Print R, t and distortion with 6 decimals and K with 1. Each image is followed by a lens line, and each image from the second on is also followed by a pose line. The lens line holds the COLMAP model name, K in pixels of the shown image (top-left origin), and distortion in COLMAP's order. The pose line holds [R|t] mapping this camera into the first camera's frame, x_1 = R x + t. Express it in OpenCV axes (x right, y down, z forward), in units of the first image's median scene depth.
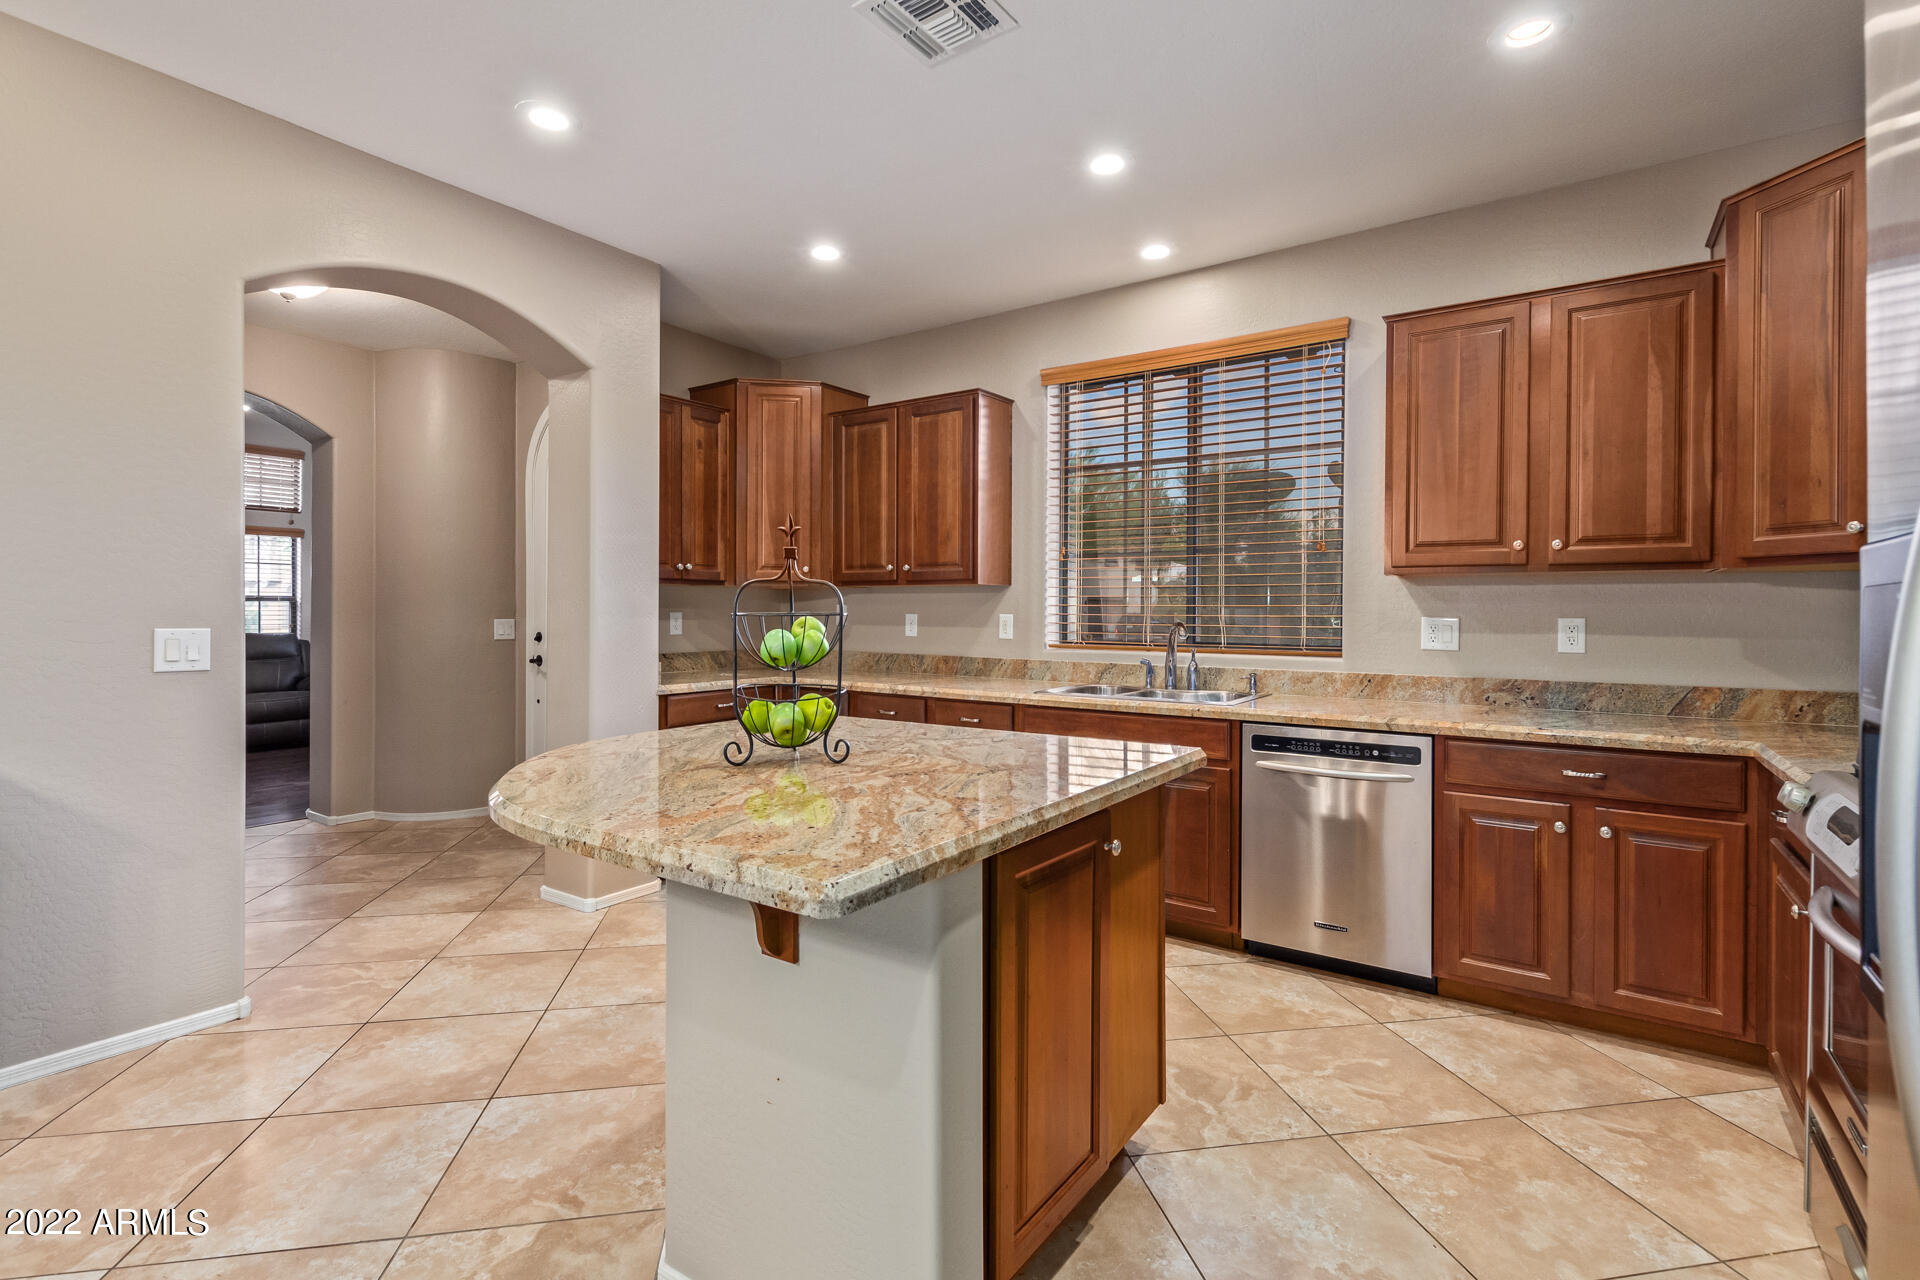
lens RADIAL K [[879.1, 0, 960.7], [0, 879.1, 621.2], [0, 0, 1]] dist [0.007798, -0.003164]
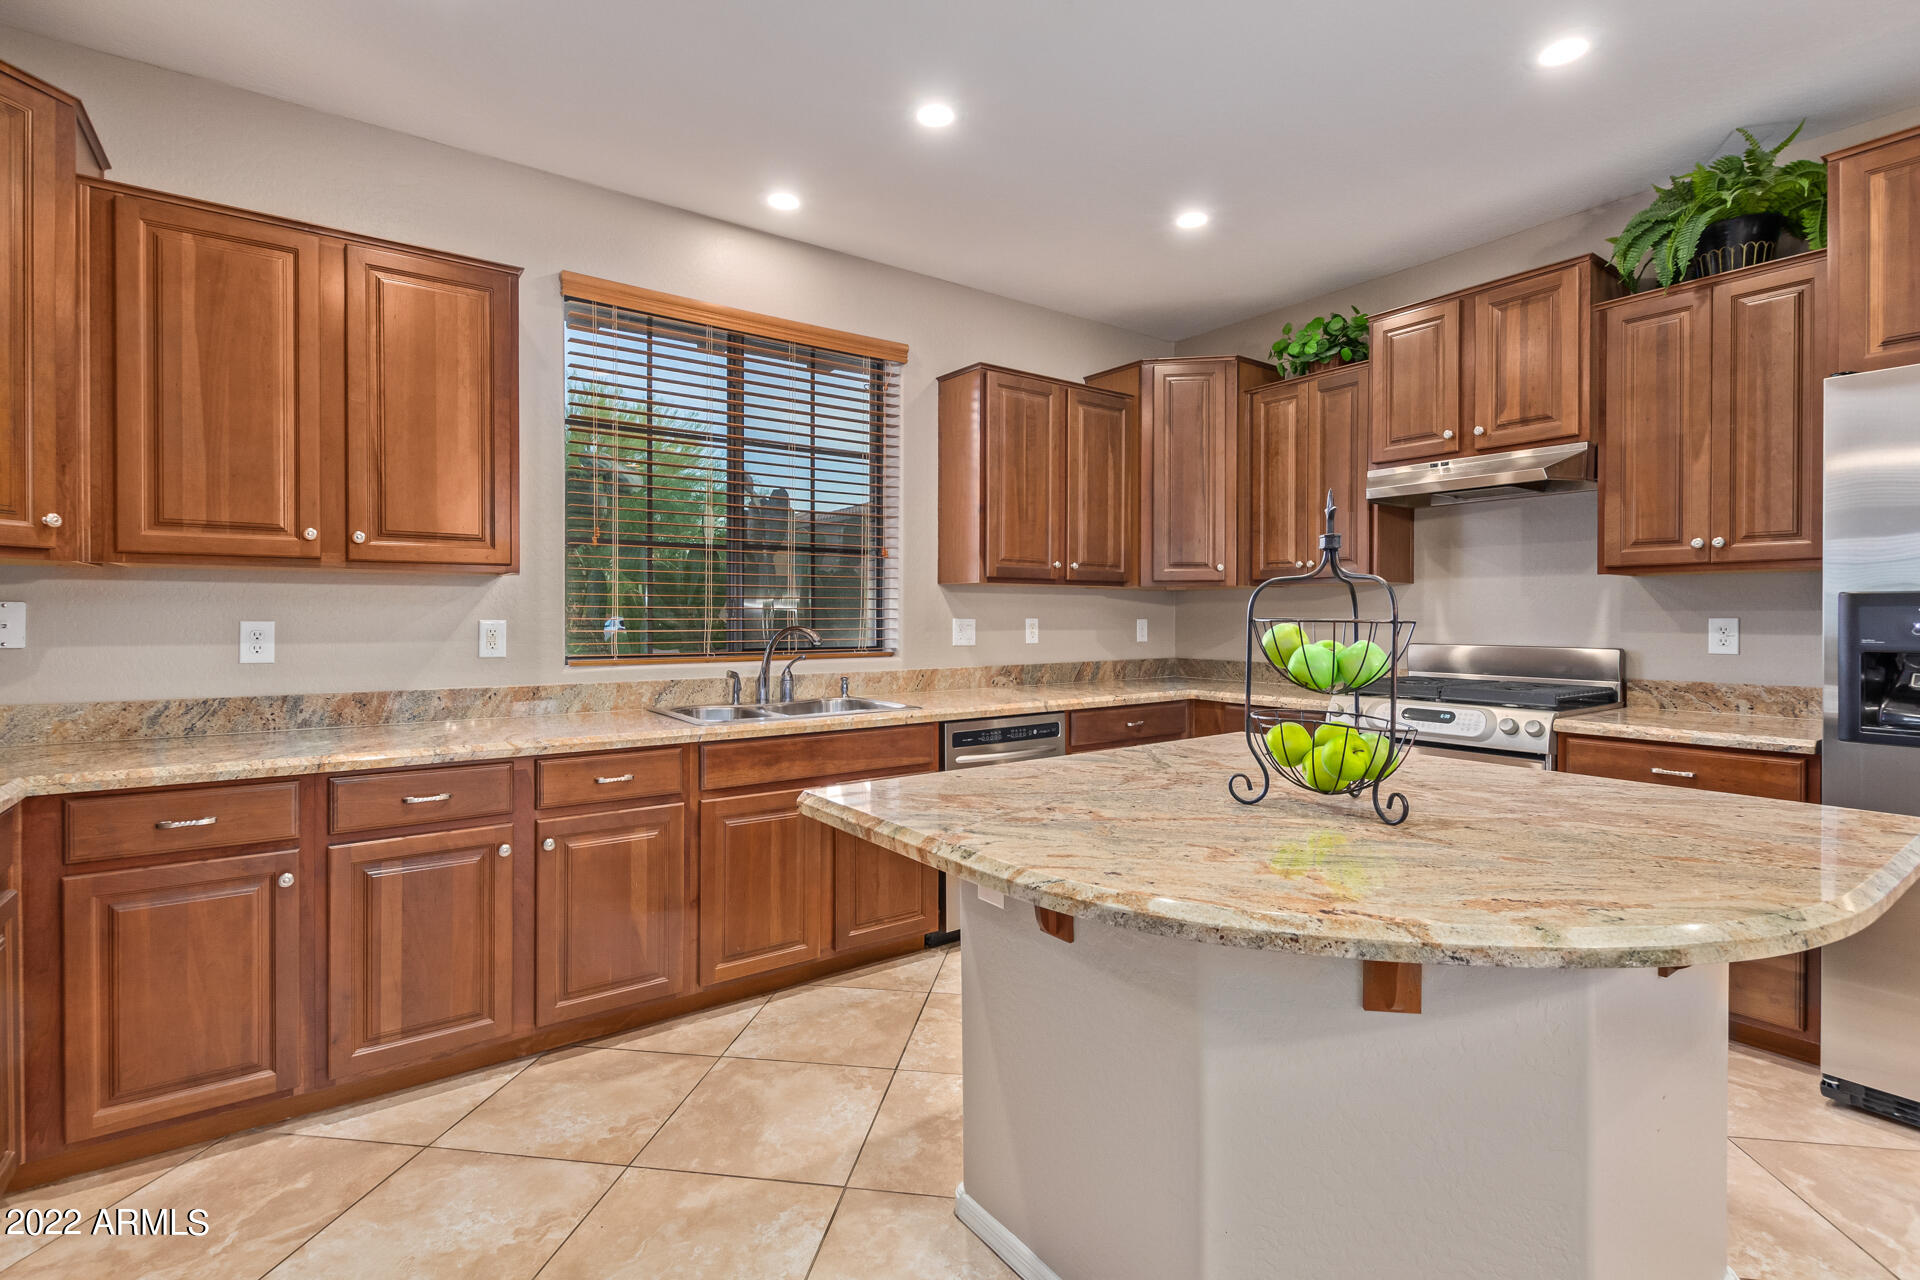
lens RADIAL K [[879.1, 0, 961.1], [0, 879.1, 626.8], [0, 0, 1]] dist [0.007798, -0.003164]
pose [[0.334391, -0.013621, 0.942336, -0.617588], [0.016235, 0.999830, 0.008691, -0.004154], [-0.942295, 0.012392, 0.334555, 0.618950]]
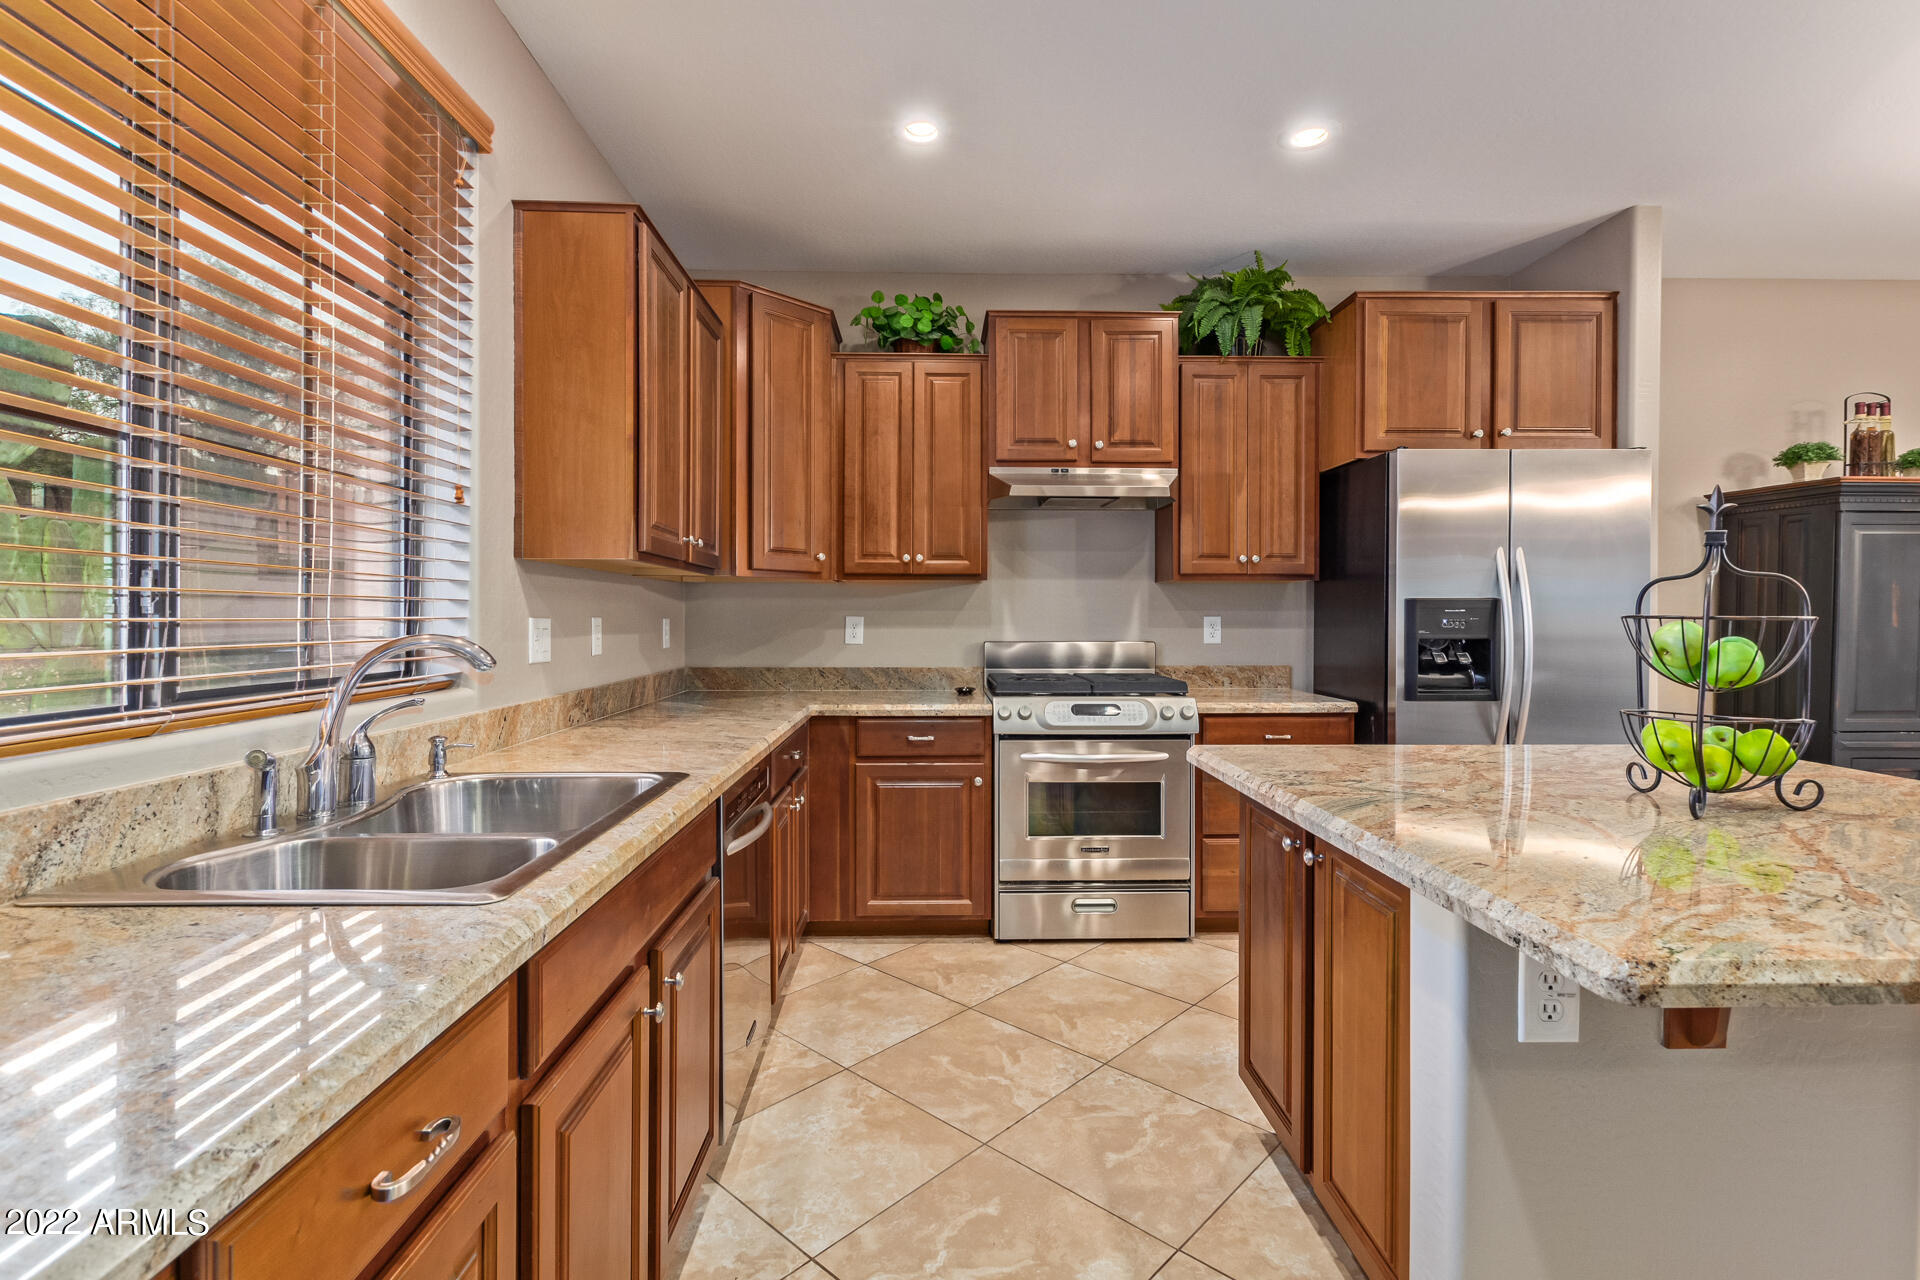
lens RADIAL K [[879.1, 0, 954.7], [0, 879.1, 625.3], [0, 0, 1]] dist [0.007798, -0.003164]
pose [[-0.583349, -0.010310, 0.812156, -0.257952], [0.012305, 0.999693, 0.021528, -0.010568], [-0.812128, 0.022552, -0.583043, 1.183756]]
